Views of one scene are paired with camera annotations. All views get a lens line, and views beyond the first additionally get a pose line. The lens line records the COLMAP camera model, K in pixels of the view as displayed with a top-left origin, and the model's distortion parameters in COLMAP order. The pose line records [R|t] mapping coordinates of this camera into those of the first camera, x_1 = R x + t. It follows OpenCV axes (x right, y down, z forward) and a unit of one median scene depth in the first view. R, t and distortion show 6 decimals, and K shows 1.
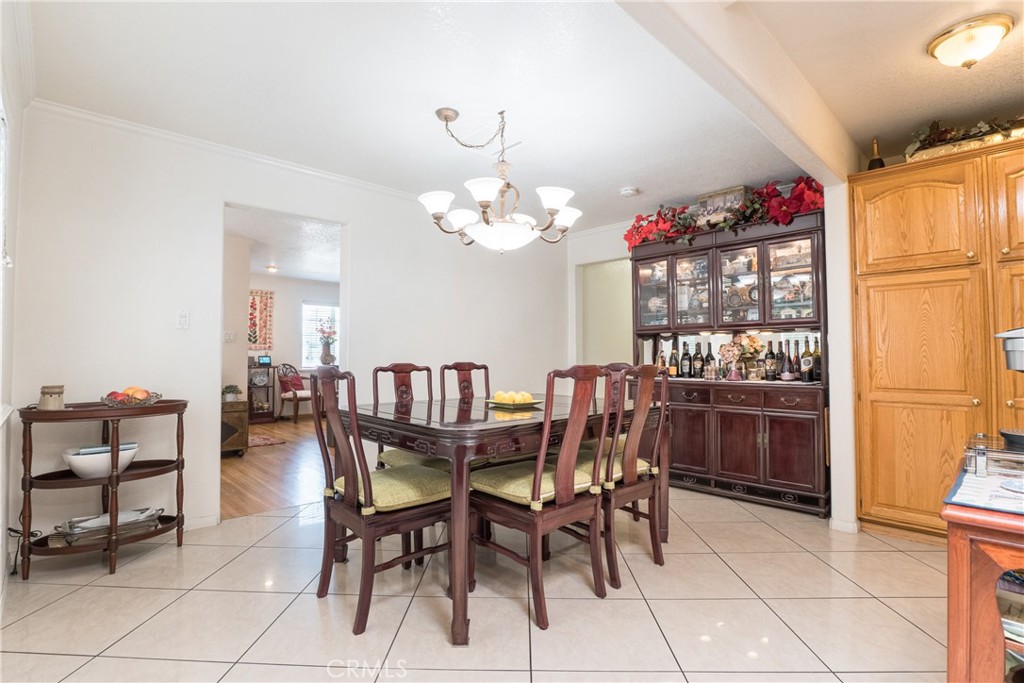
lens RADIAL K [[495.6, 0, 514.2], [0, 495.6, 346.9], [0, 0, 1]] dist [-0.032283, 0.000230]
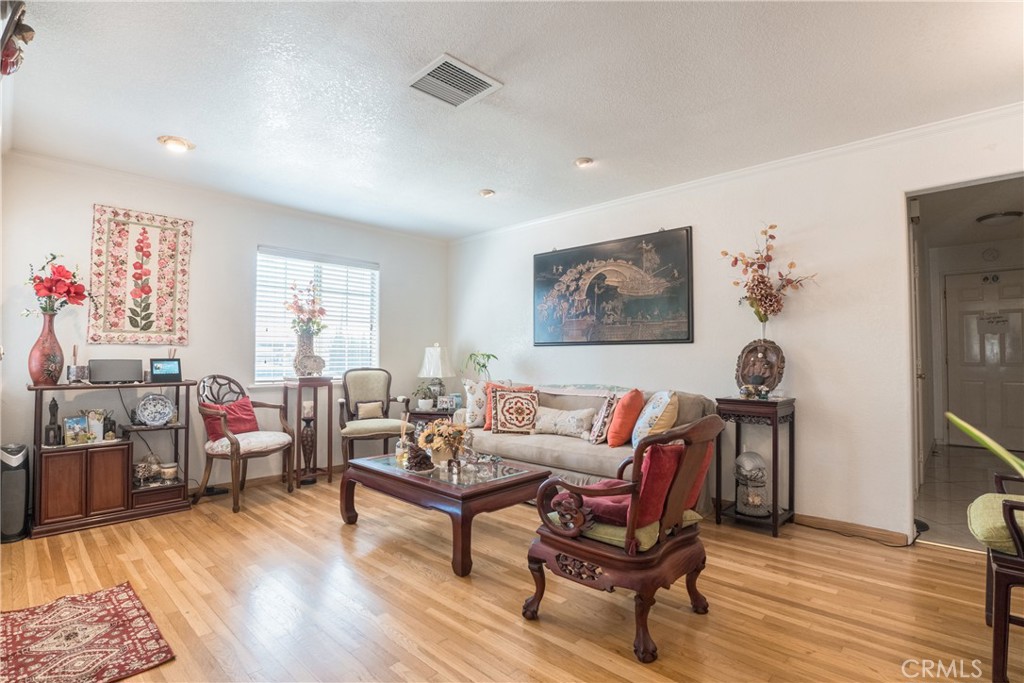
lens RADIAL K [[495.6, 0, 510.7], [0, 495.6, 343.7], [0, 0, 1]] dist [-0.032283, 0.000230]
pose [[0.999213, 0.002508, 0.039596, -0.210715], [-0.002392, 0.999993, -0.002961, 0.005313], [-0.039603, 0.002864, 0.999211, 0.538864]]
